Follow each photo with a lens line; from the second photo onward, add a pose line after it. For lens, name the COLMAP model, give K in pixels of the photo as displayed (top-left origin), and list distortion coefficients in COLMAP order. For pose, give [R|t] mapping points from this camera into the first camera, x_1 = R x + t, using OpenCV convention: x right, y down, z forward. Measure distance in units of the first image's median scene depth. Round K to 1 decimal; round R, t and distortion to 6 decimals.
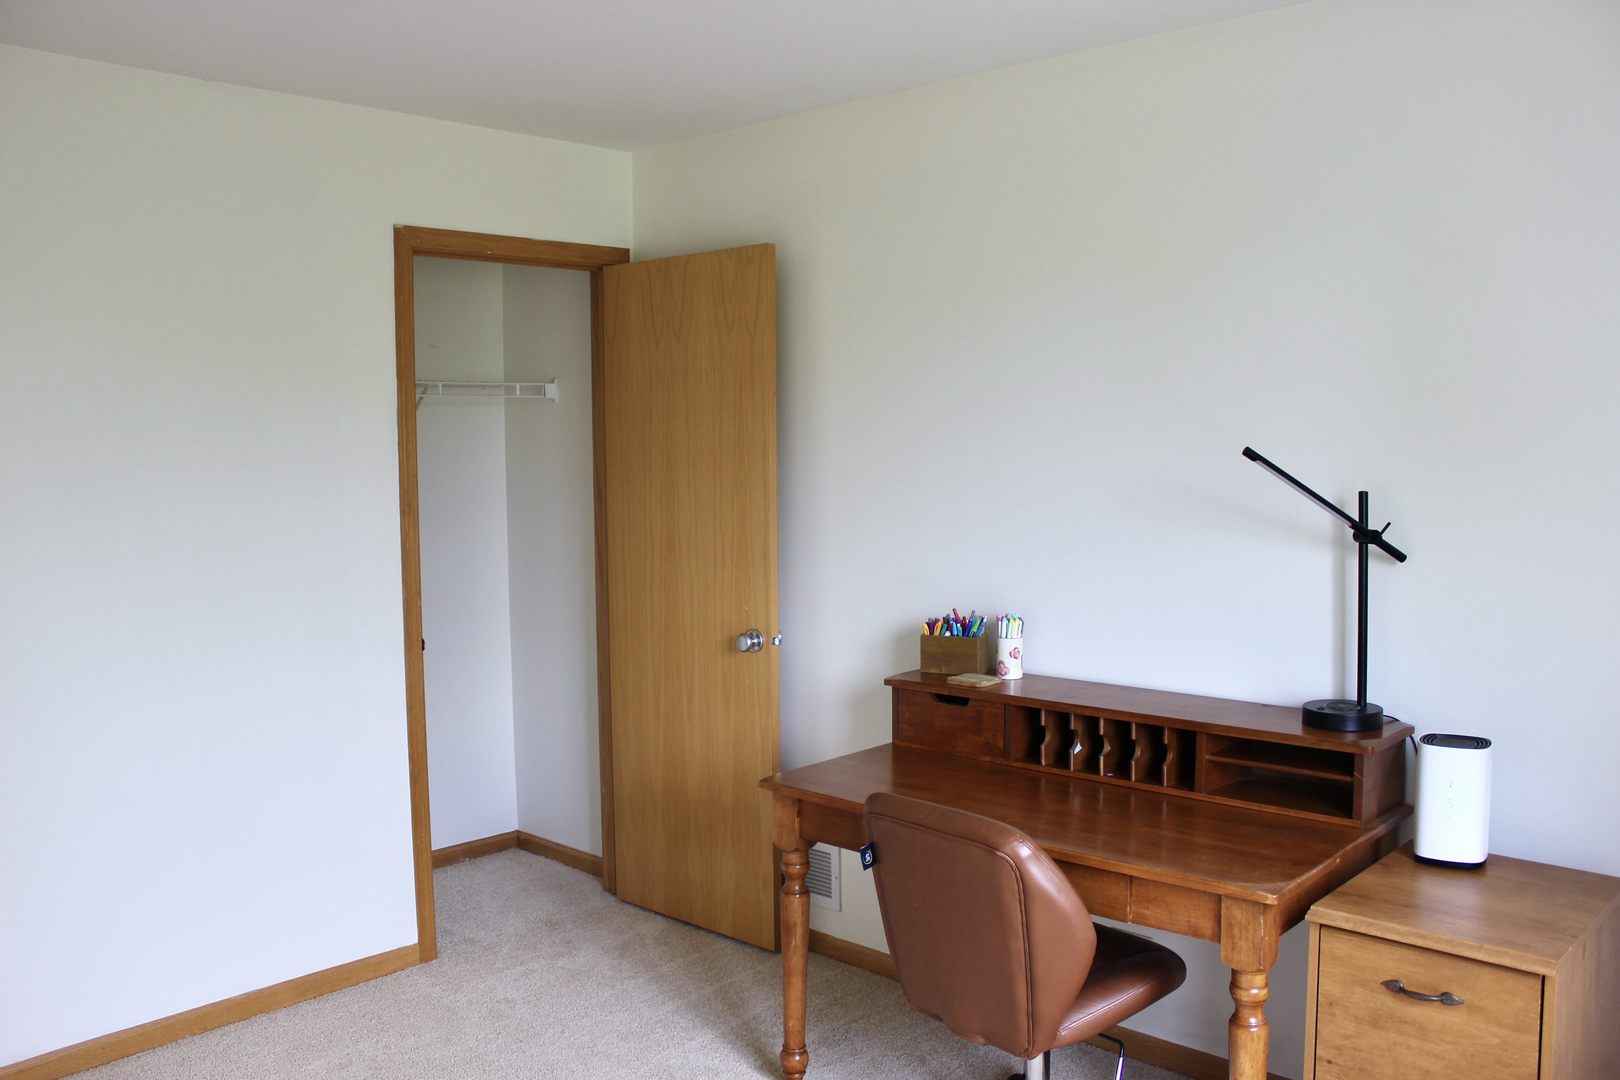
lens RADIAL K [[1382.5, 0, 809.5], [0, 1382.5, 542.6], [0, 0, 1]] dist [-0.012766, 0.000446]
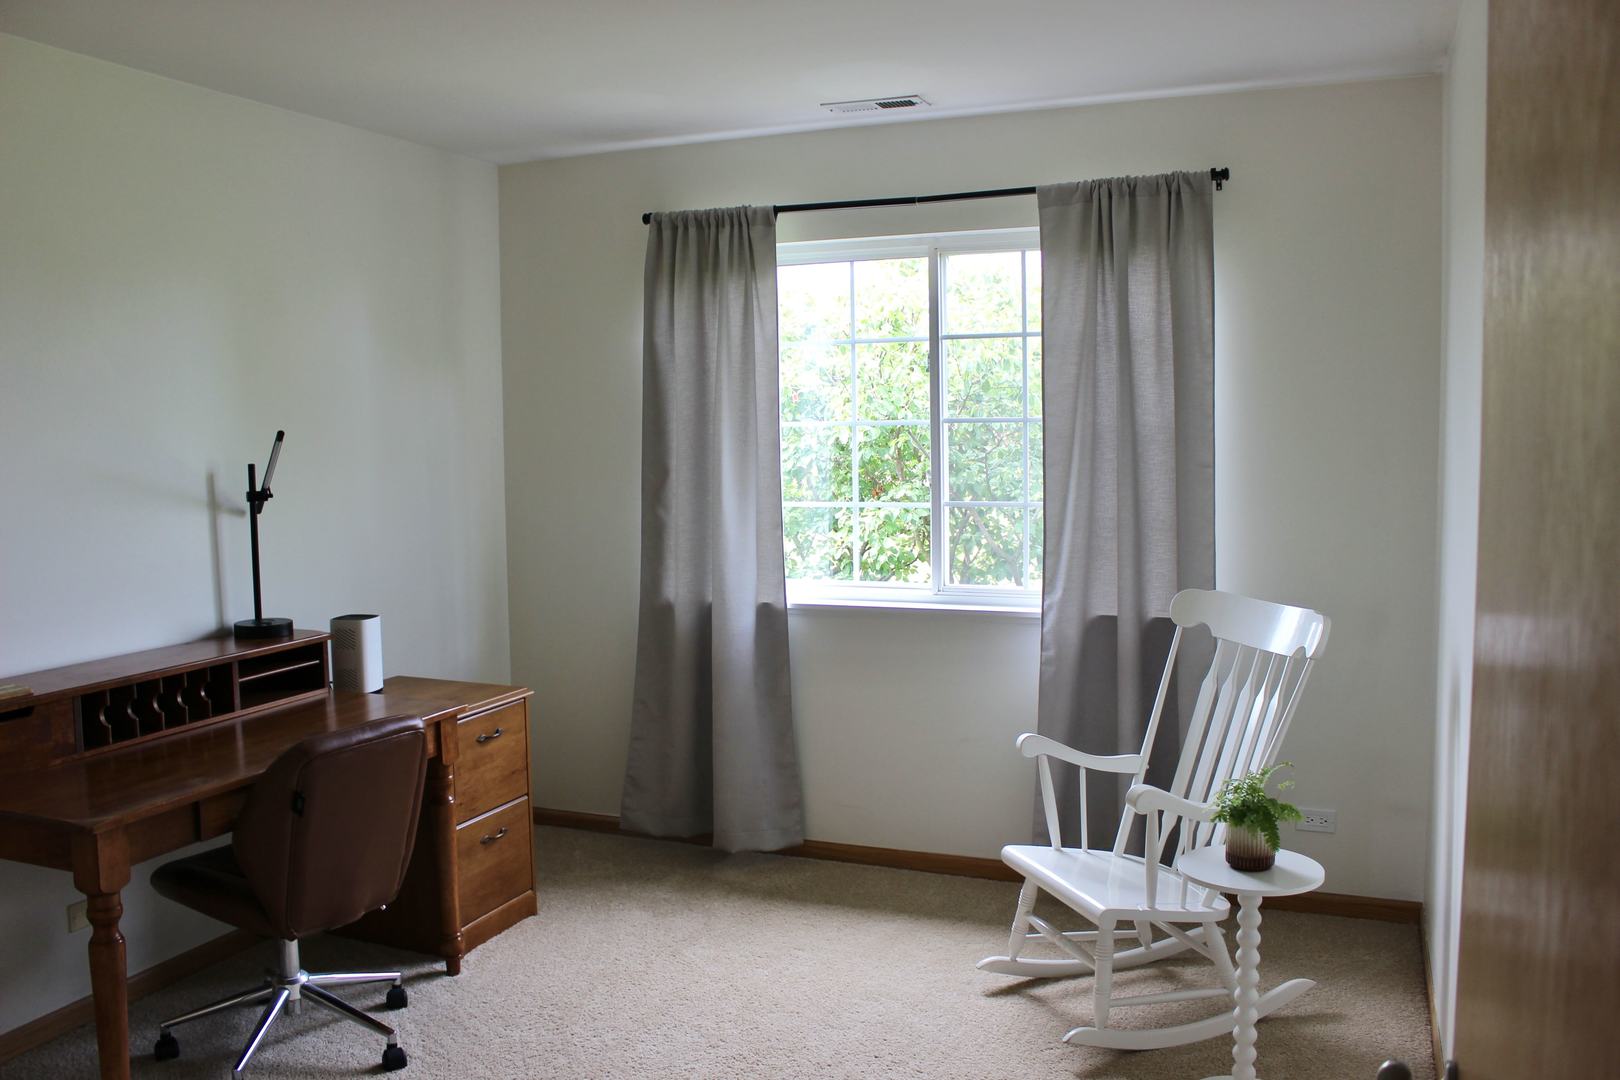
lens RADIAL K [[1382.5, 0, 807.5], [0, 1382.5, 543.3], [0, 0, 1]] dist [-0.012766, 0.000446]
pose [[-0.362127, -0.053477, 0.930593, -1.308903], [0.094011, 0.991167, 0.093541, -0.044743], [-0.927376, 0.121360, -0.353901, 1.190450]]
